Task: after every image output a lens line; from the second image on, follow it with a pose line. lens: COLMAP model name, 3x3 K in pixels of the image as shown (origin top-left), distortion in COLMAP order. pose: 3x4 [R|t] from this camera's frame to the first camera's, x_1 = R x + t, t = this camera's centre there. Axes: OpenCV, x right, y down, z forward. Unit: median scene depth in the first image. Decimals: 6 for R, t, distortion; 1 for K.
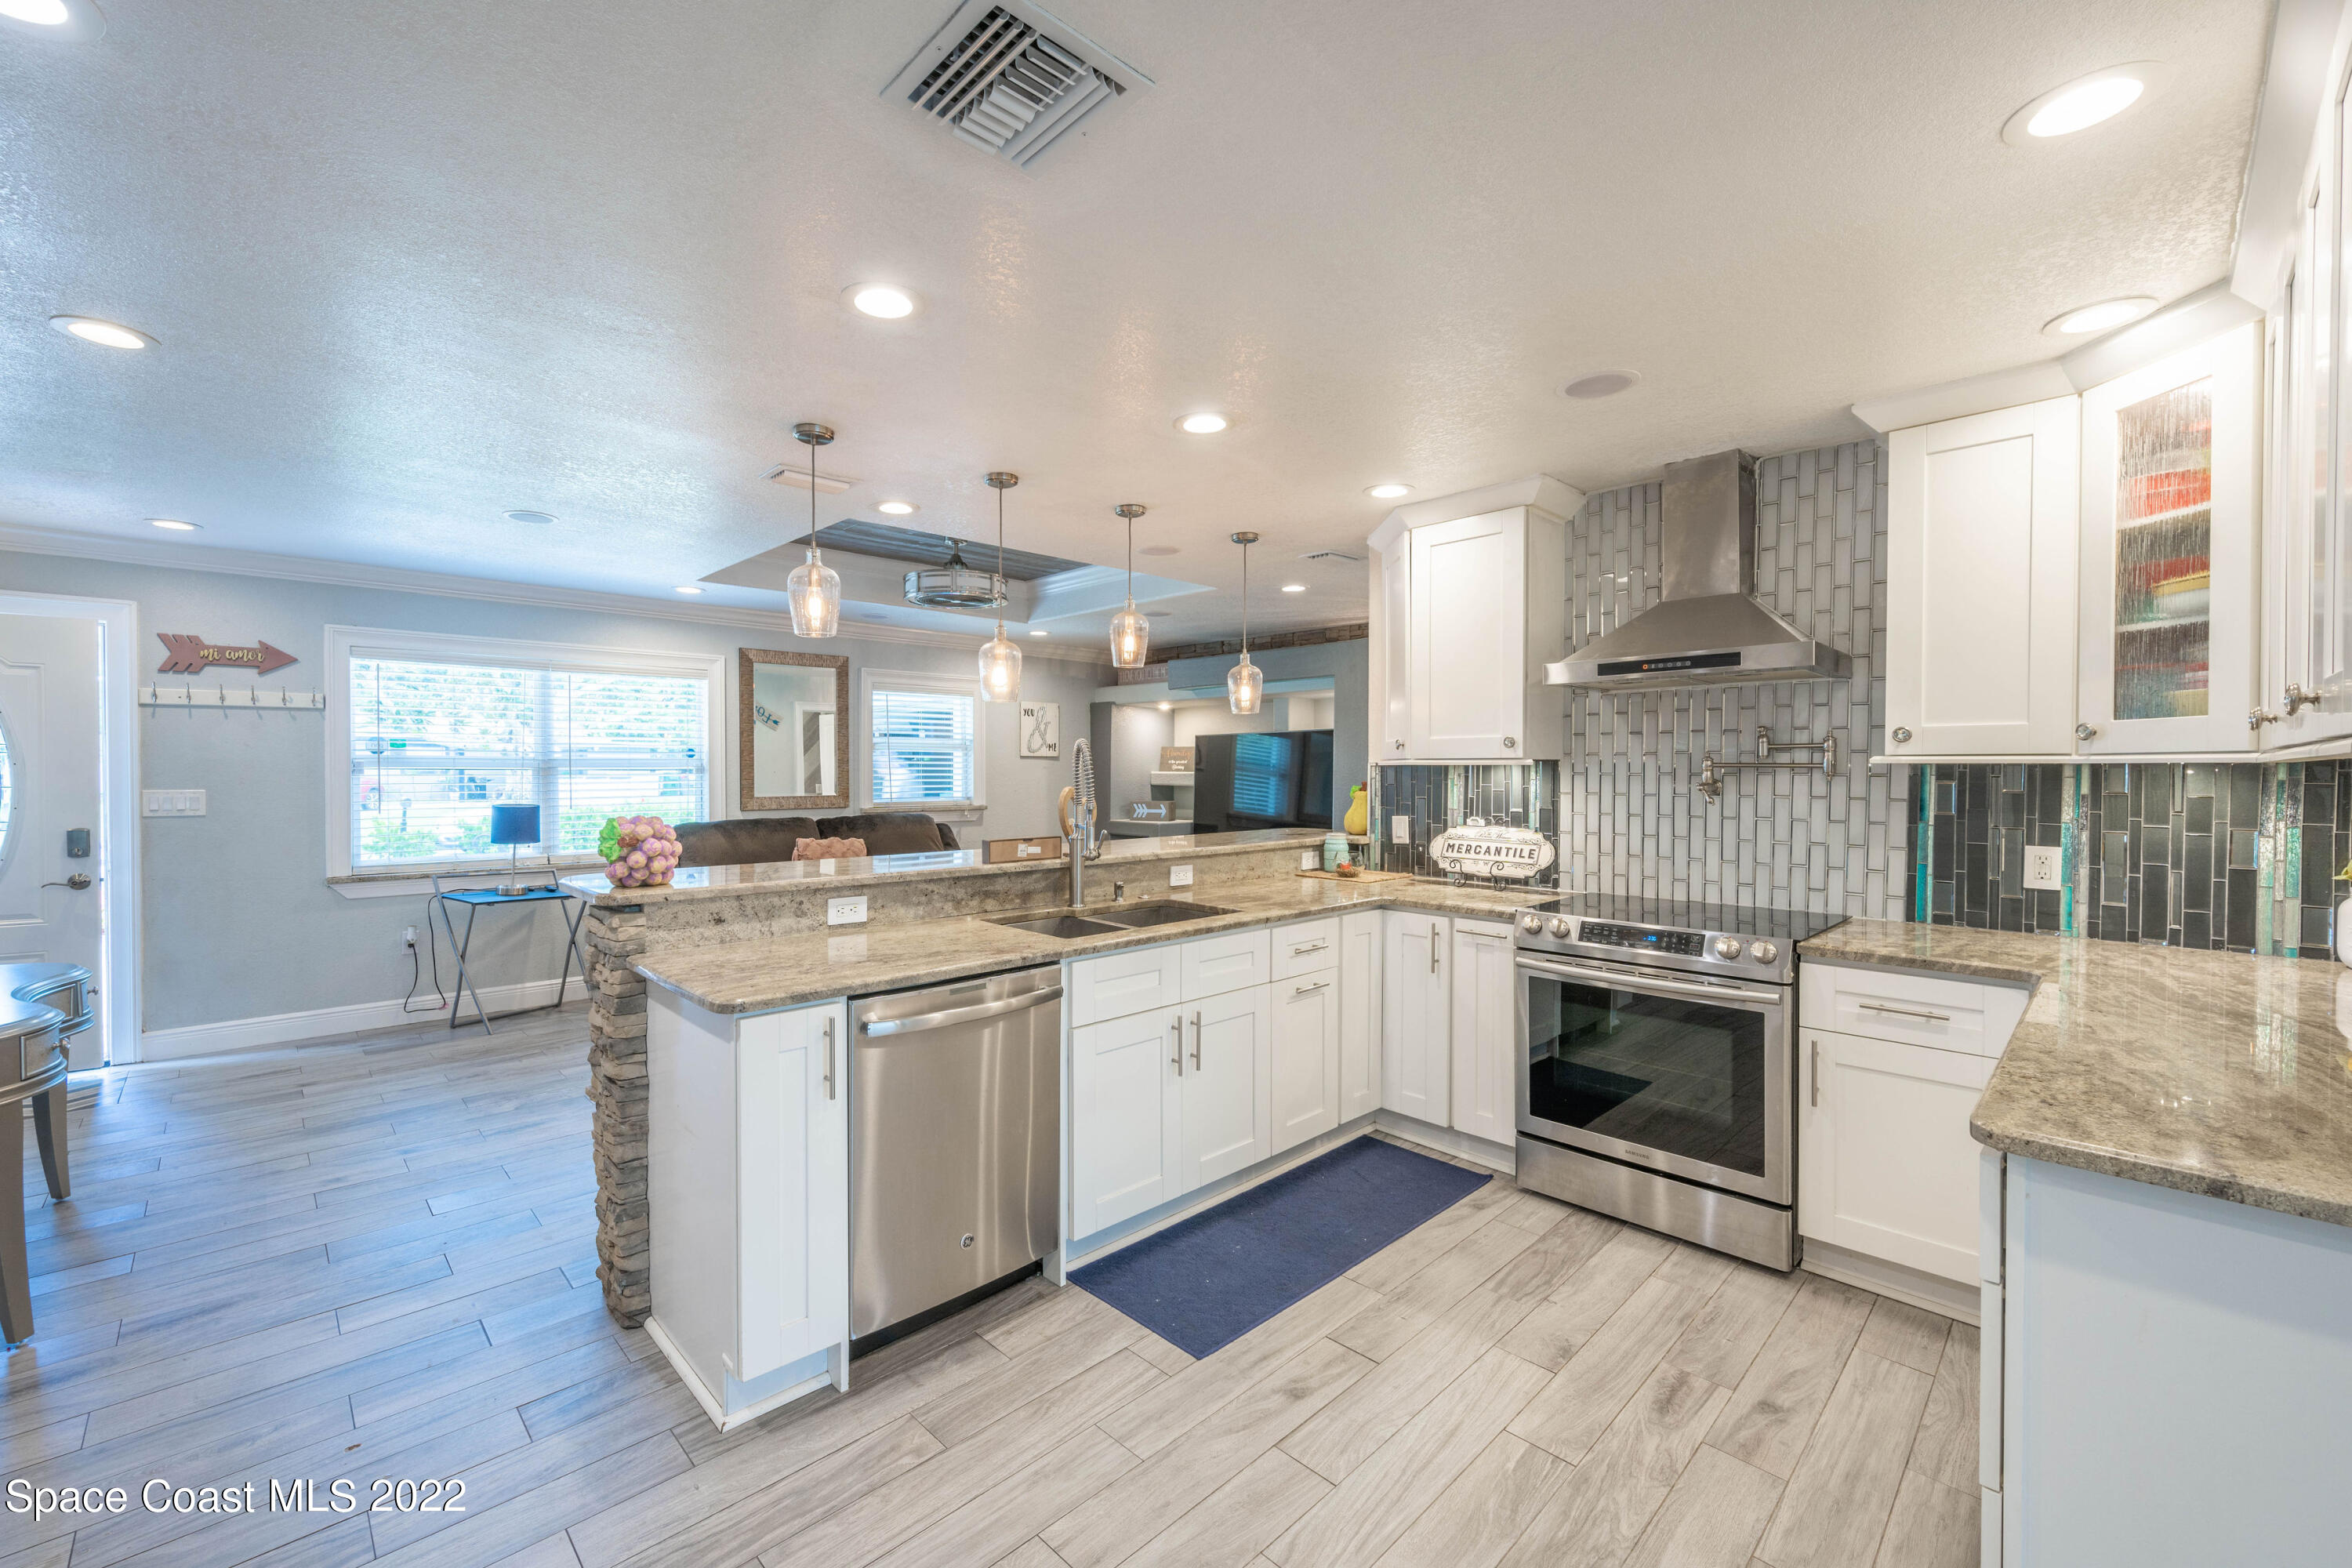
lens RADIAL K [[955.8, 0, 1120.4], [0, 955.8, 779.3], [0, 0, 1]] dist [-0.000677, 0.000152]
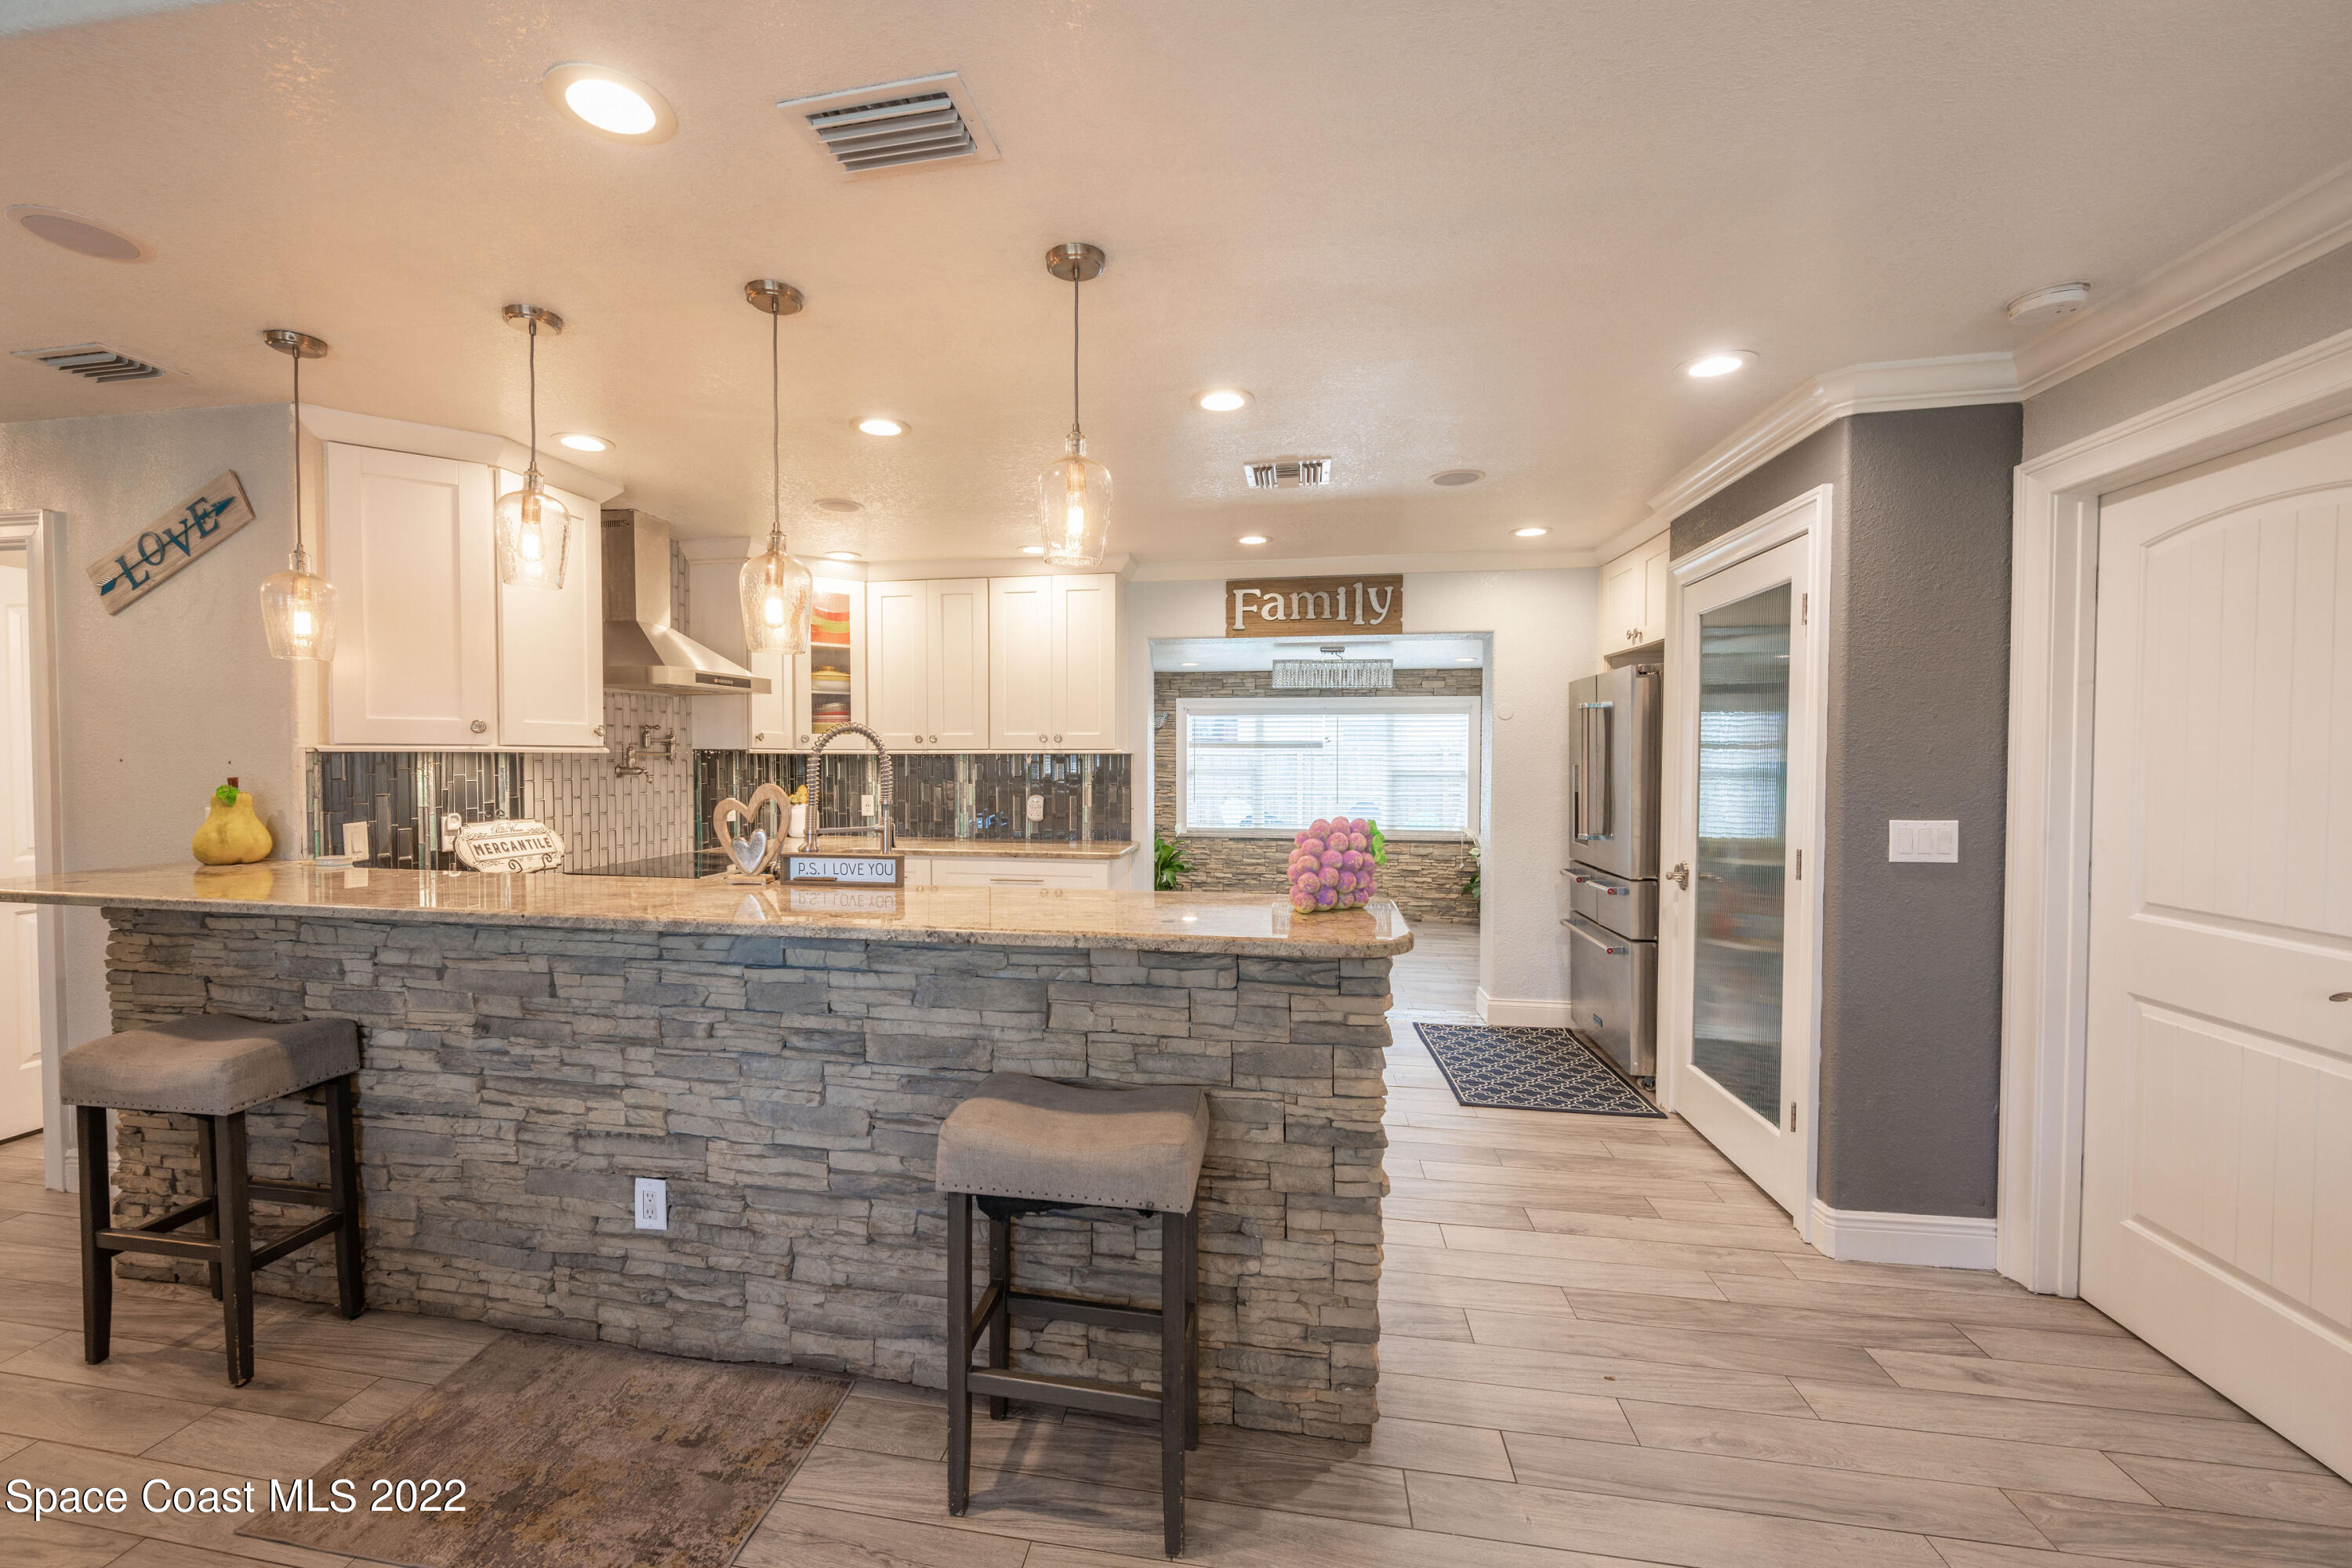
lens RADIAL K [[955.8, 0, 1111.0], [0, 955.8, 774.7], [0, 0, 1]] dist [-0.000677, 0.000152]
pose [[-0.591667, -0.018252, 0.805976, -0.609493], [0.006951, 0.999591, 0.027740, -0.013223], [-0.806152, 0.022015, -0.591298, 0.950181]]
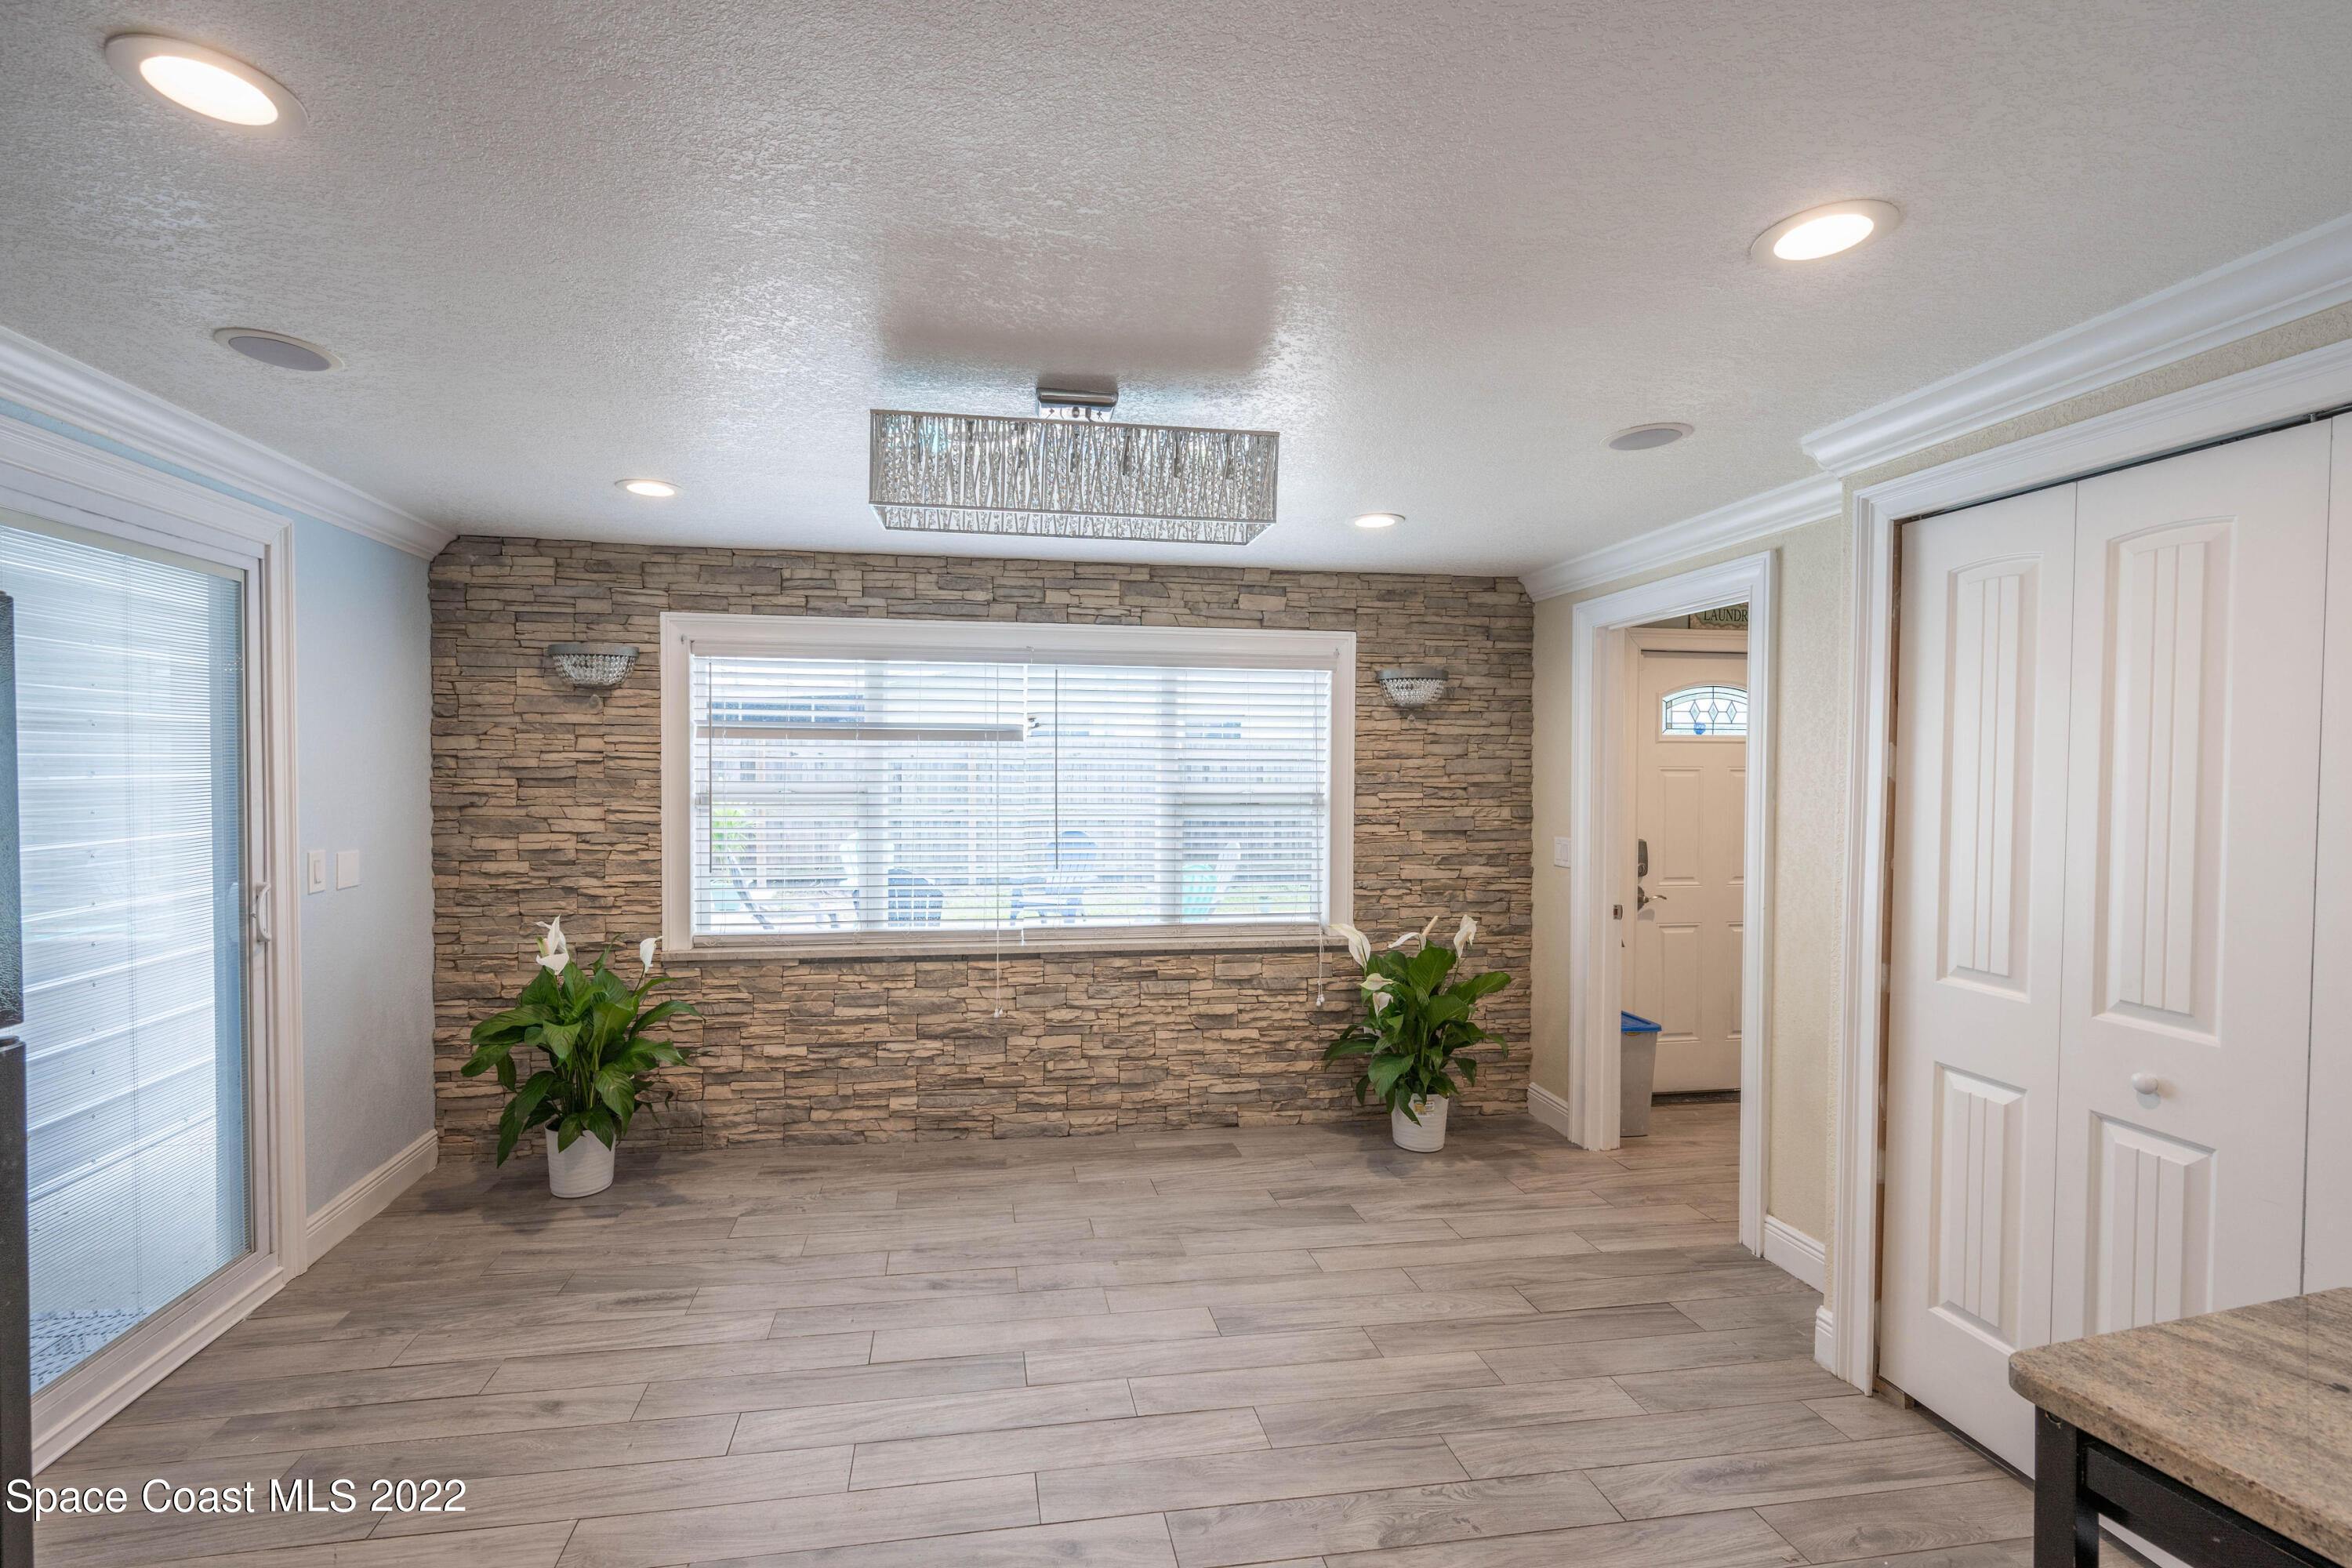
lens RADIAL K [[1010.9, 0, 1125.5], [0, 1010.9, 788.6], [0, 0, 1]] dist [-0.008226, -0.000131]
pose [[-0.827949, -0.018744, 0.560490, 0.187777], [-0.000198, 0.999451, 0.033131, 0.002667], [-0.560804, 0.027320, -0.827498, 0.074647]]
